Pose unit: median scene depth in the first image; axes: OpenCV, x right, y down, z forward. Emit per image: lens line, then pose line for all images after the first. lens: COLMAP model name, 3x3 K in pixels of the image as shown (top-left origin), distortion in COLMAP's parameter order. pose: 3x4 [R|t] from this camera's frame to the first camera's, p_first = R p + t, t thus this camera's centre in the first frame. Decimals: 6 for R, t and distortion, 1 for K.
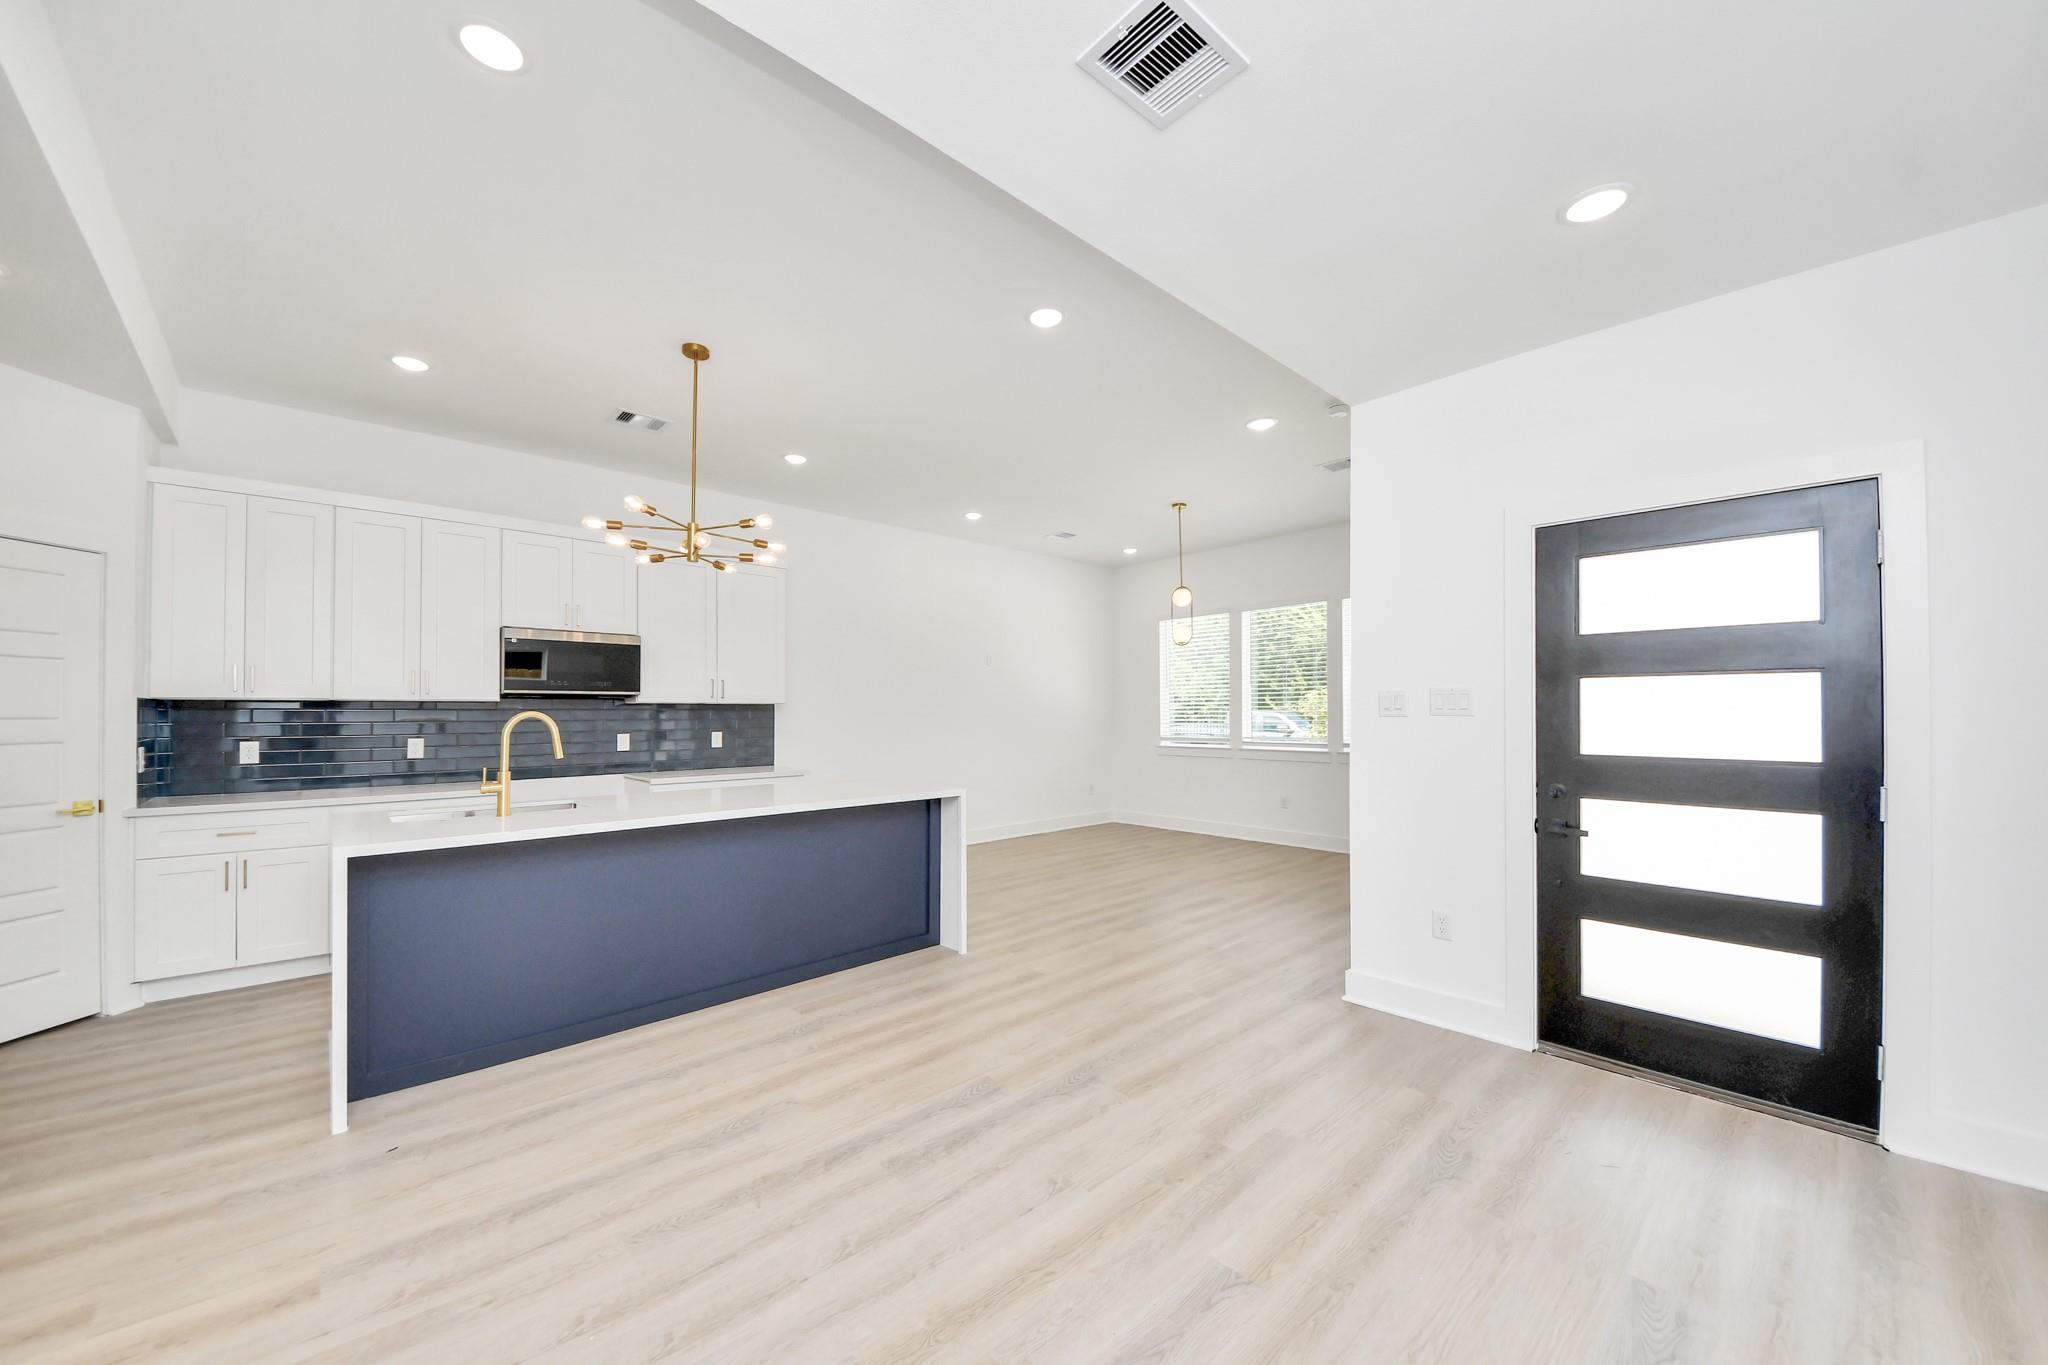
lens RADIAL K [[740.6, 0, 1023.5], [0, 740.6, 706.8], [0, 0, 1]] dist [0.017972, -0.013615]
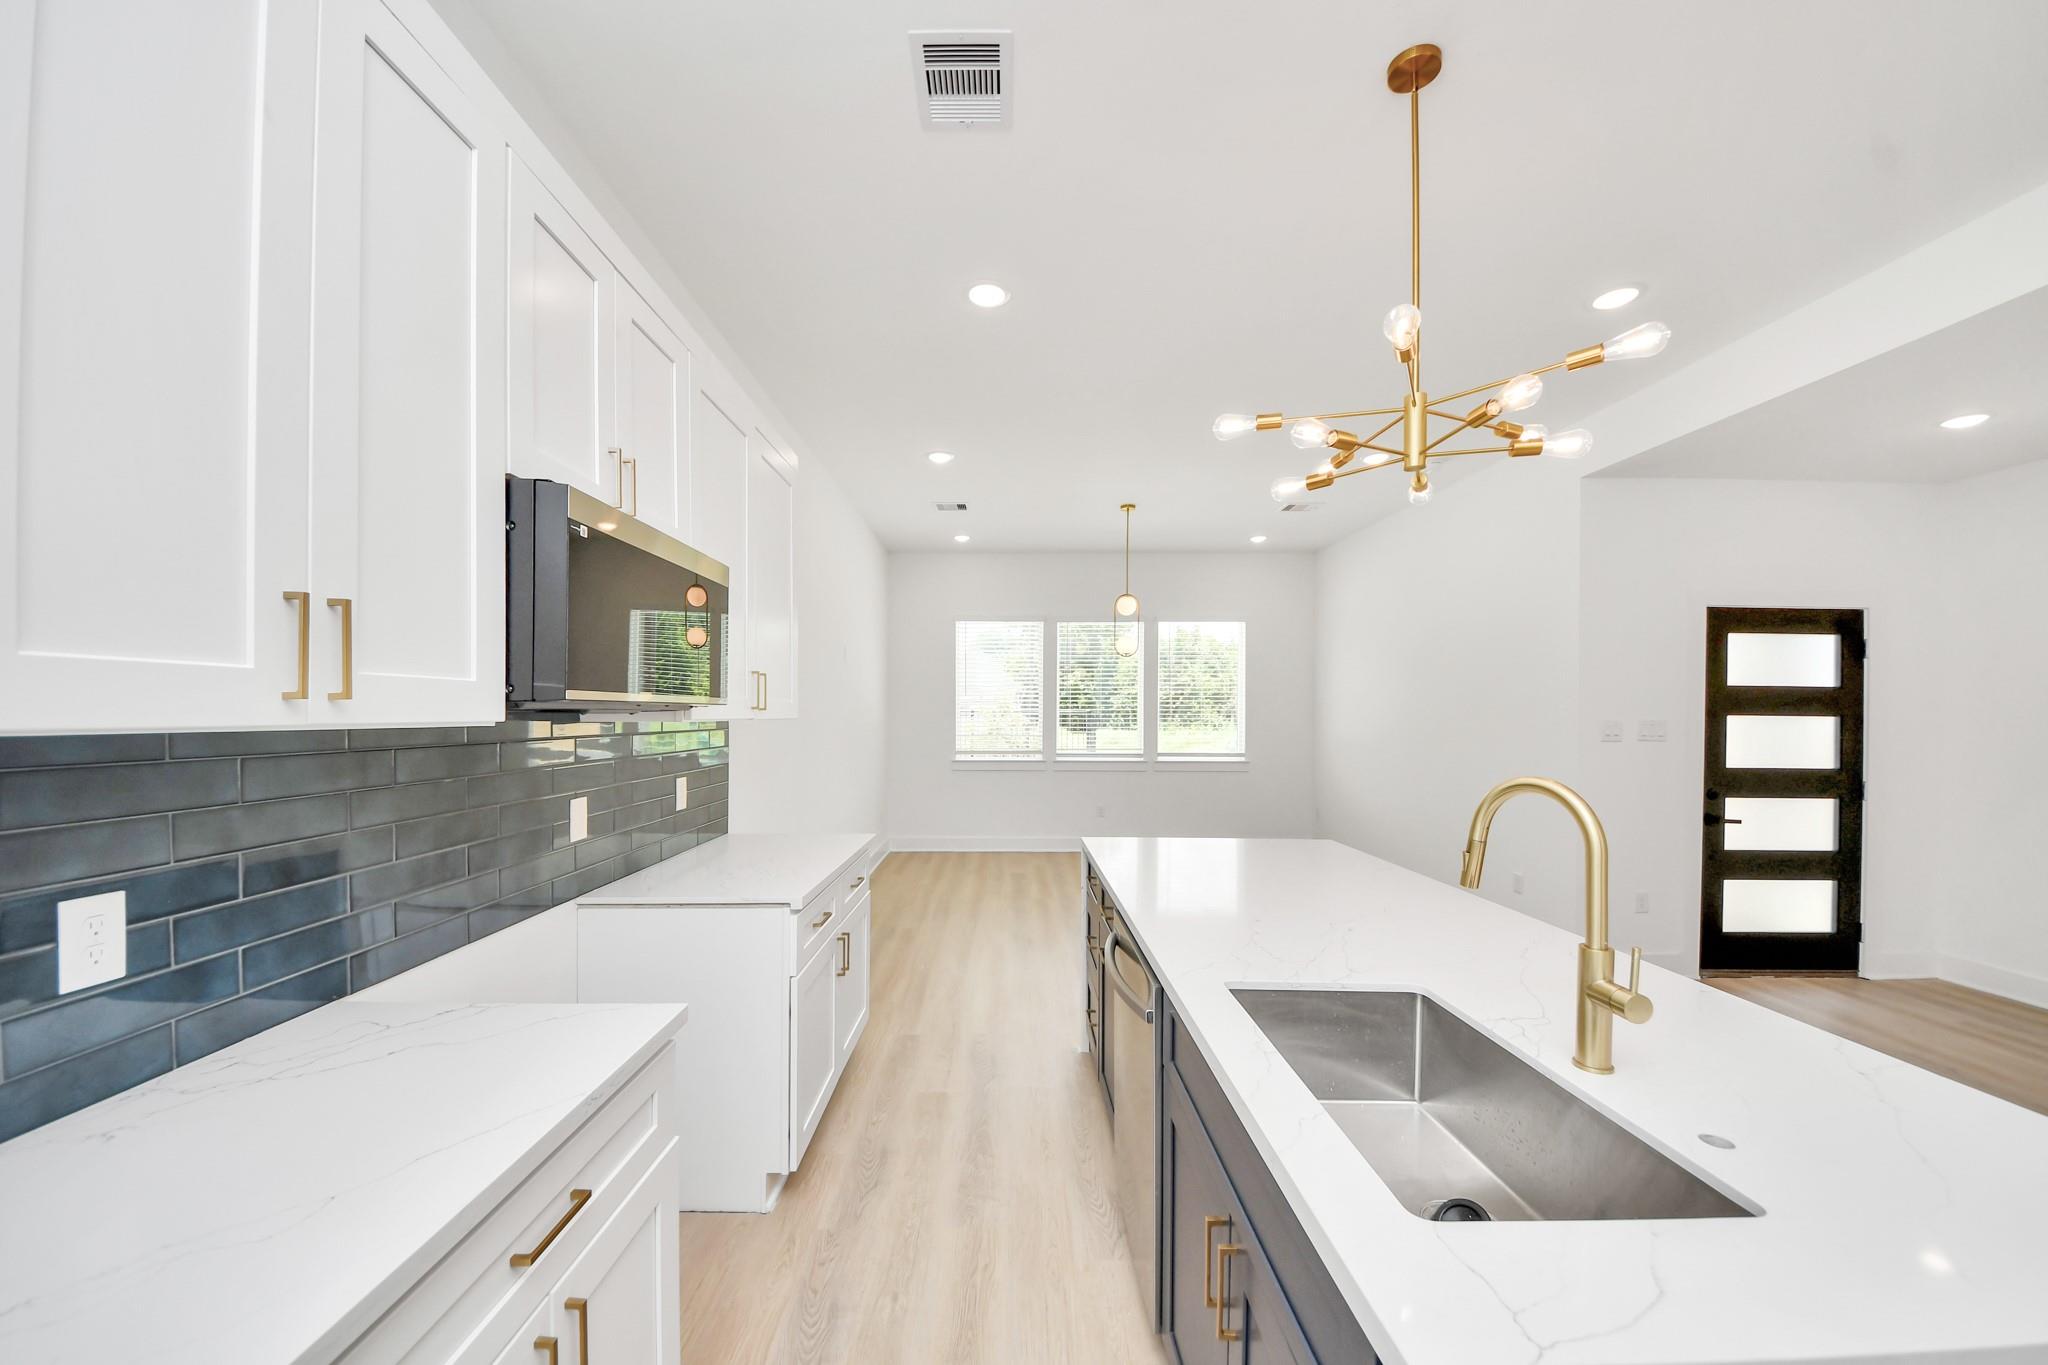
lens RADIAL K [[720.7, 0, 989.1], [0, 720.7, 719.0], [0, 0, 1]] dist [0.000352, -0.009414]
pose [[0.691777, 0.004002, 0.722100, -1.060642], [-0.016071, 0.999822, 0.009855, -0.017531], [-0.721932, -0.018422, 0.691719, 0.913427]]
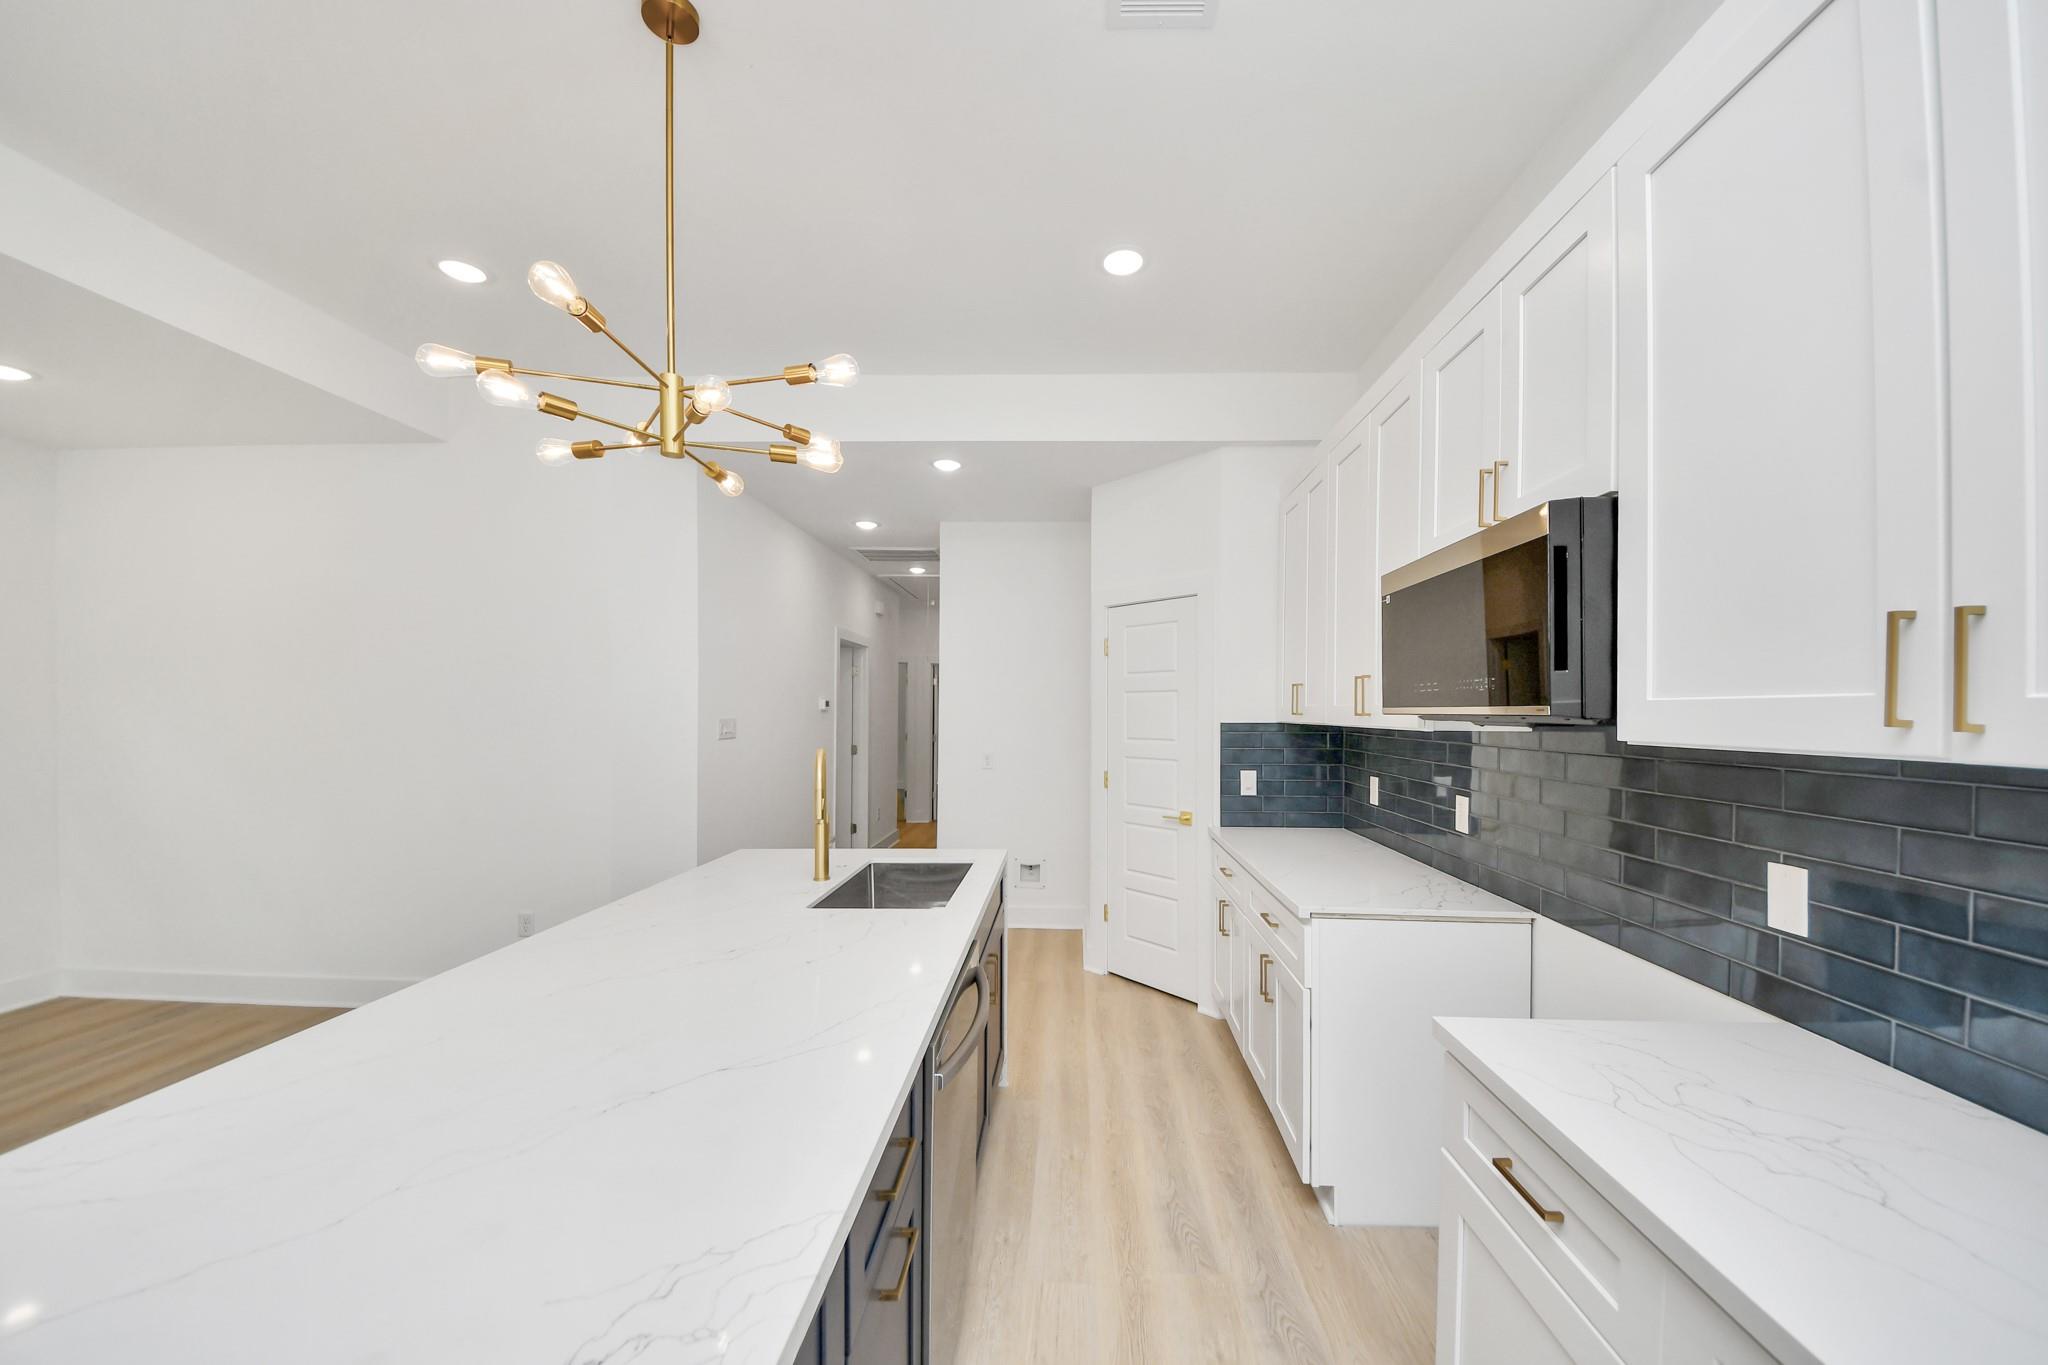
lens RADIAL K [[732.5, 0, 1054.2], [0, 732.5, 705.4], [0, 0, 1]] dist [0.025015, -0.016082]
pose [[-0.702058, -0.005913, -0.712095, -0.287880], [0.002380, 0.999940, -0.010650, -0.026033], [0.712115, -0.009172, -0.702003, 1.571032]]
